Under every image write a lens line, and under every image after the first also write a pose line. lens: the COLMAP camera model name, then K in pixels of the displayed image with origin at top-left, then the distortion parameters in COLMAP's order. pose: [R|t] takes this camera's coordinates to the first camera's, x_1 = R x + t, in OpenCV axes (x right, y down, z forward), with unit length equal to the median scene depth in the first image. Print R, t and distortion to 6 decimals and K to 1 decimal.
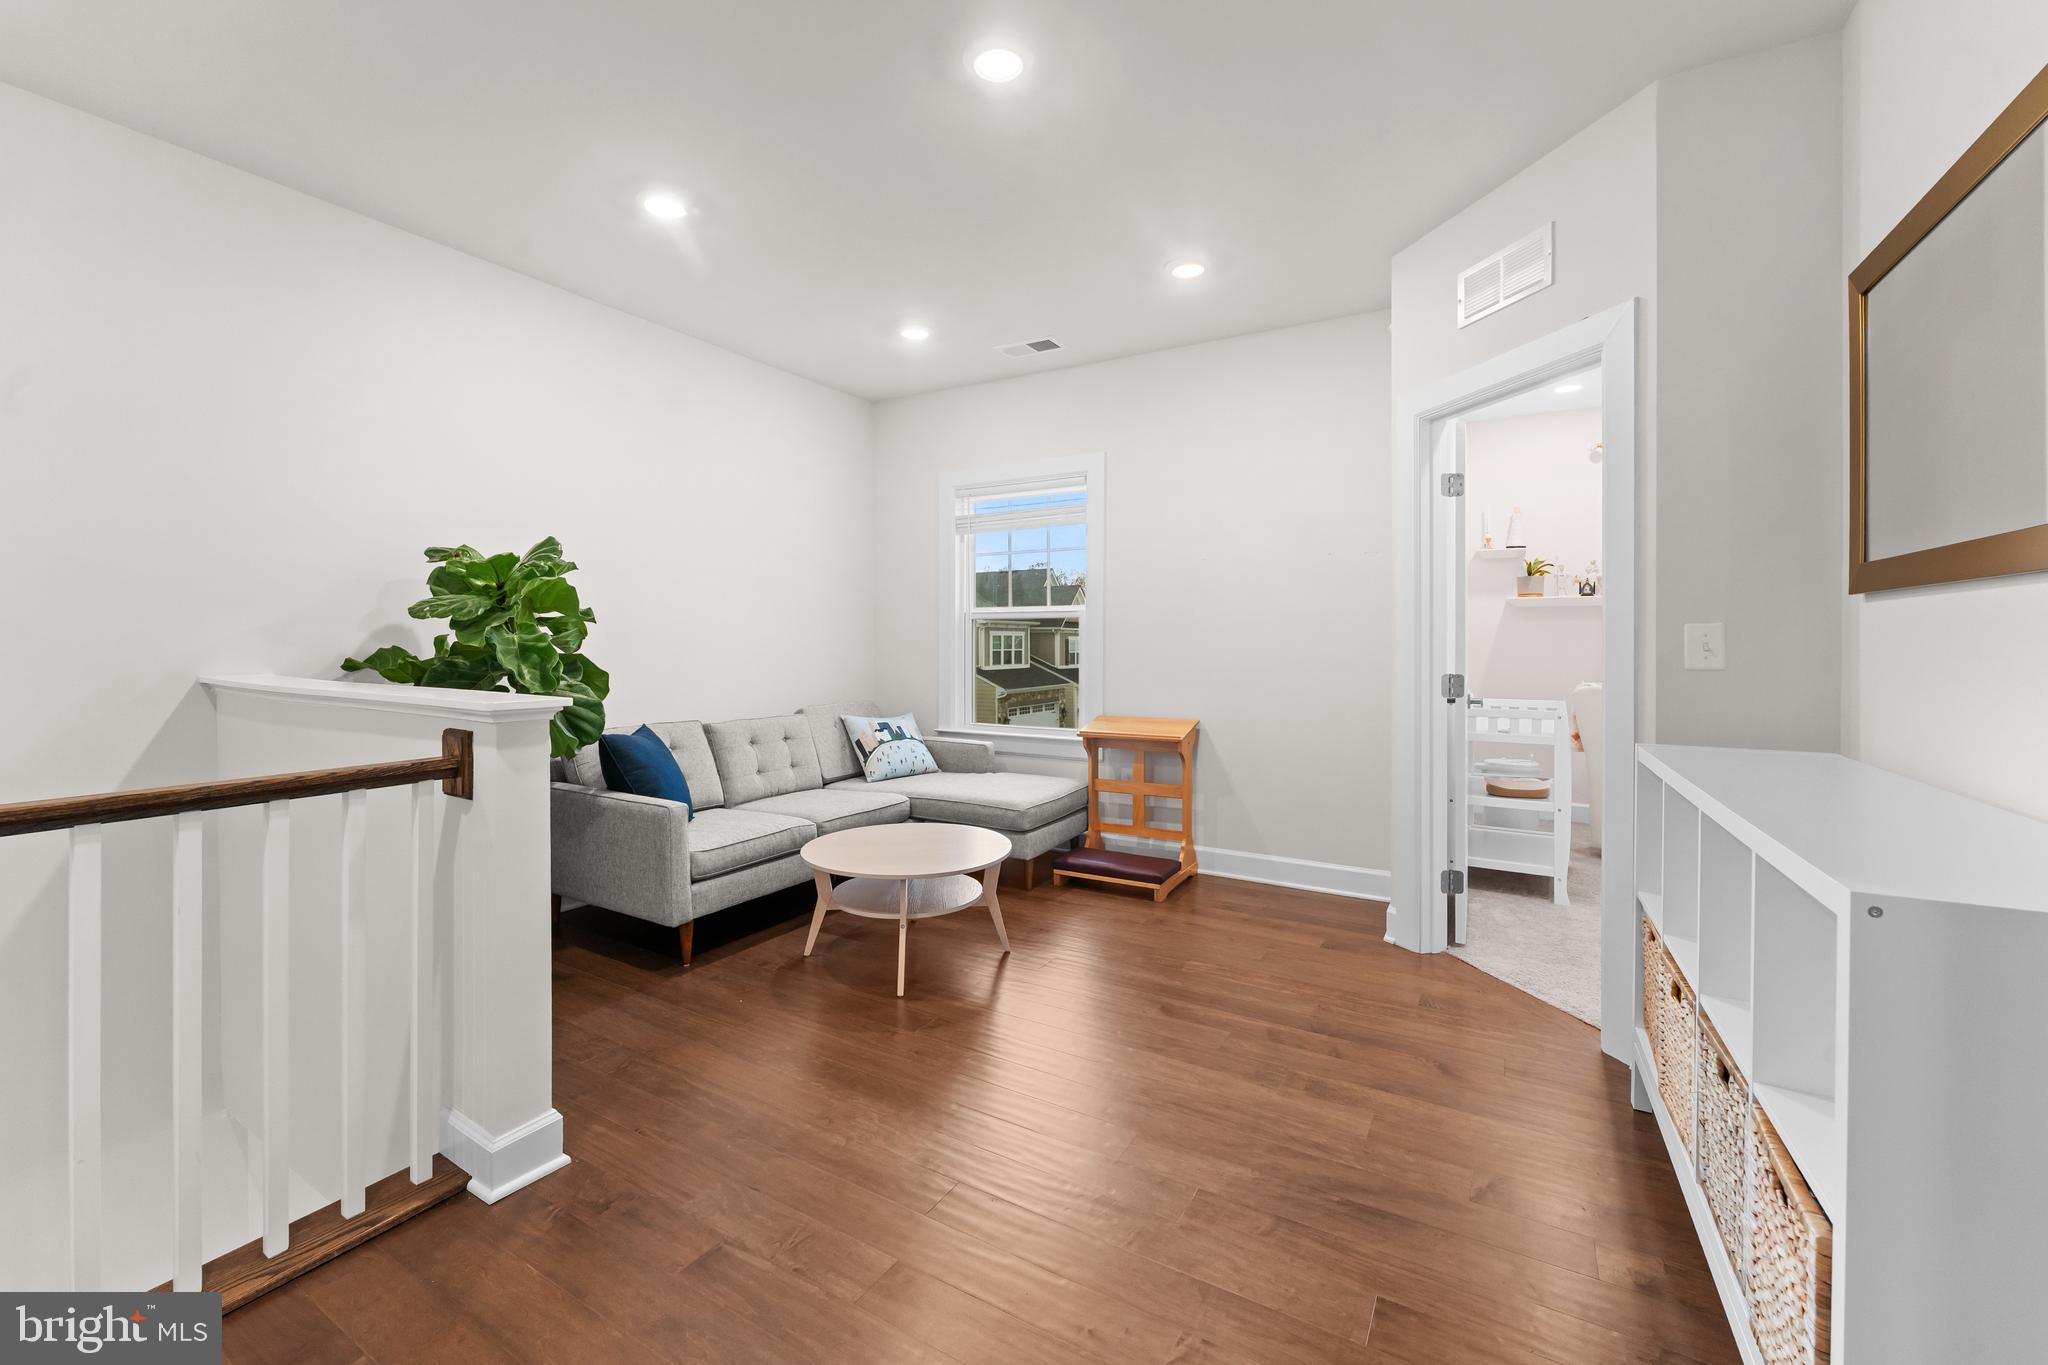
lens RADIAL K [[822.6, 0, 1027.8], [0, 822.6, 660.5], [0, 0, 1]] dist [-0.000647, 0.000104]
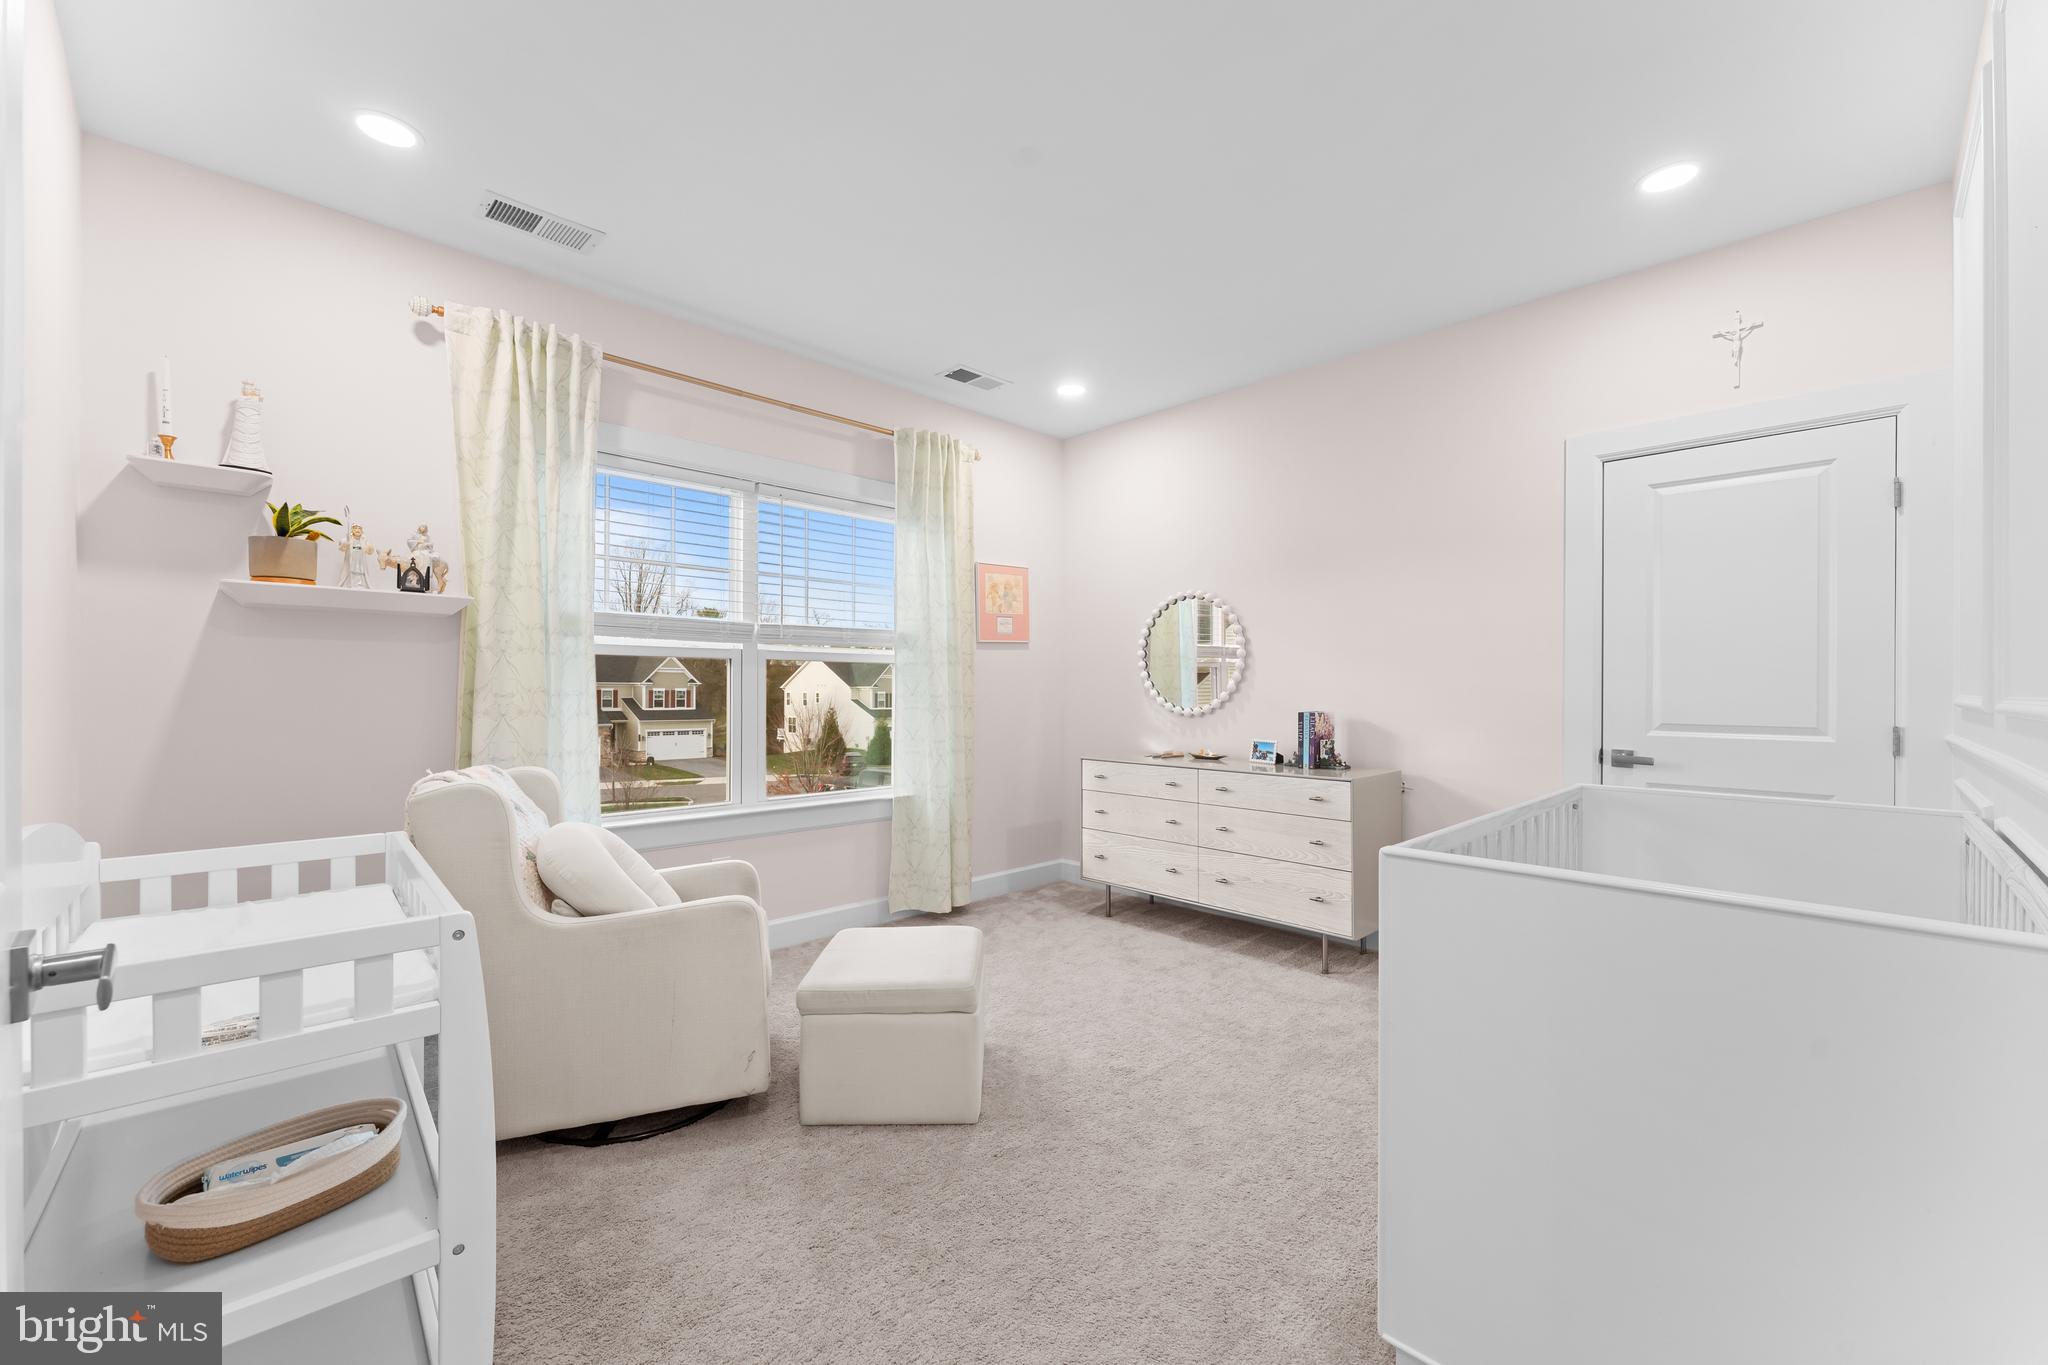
lens RADIAL K [[822.6, 0, 1030.5], [0, 822.6, 686.1], [0, 0, 1]] dist [-0.000647, 0.000104]
pose [[0.252199, 0.009623, 0.967628, 0.276052], [0.006079, 0.999915, -0.011528, -0.012017], [-0.967656, 0.008789, 0.252119, 0.487254]]
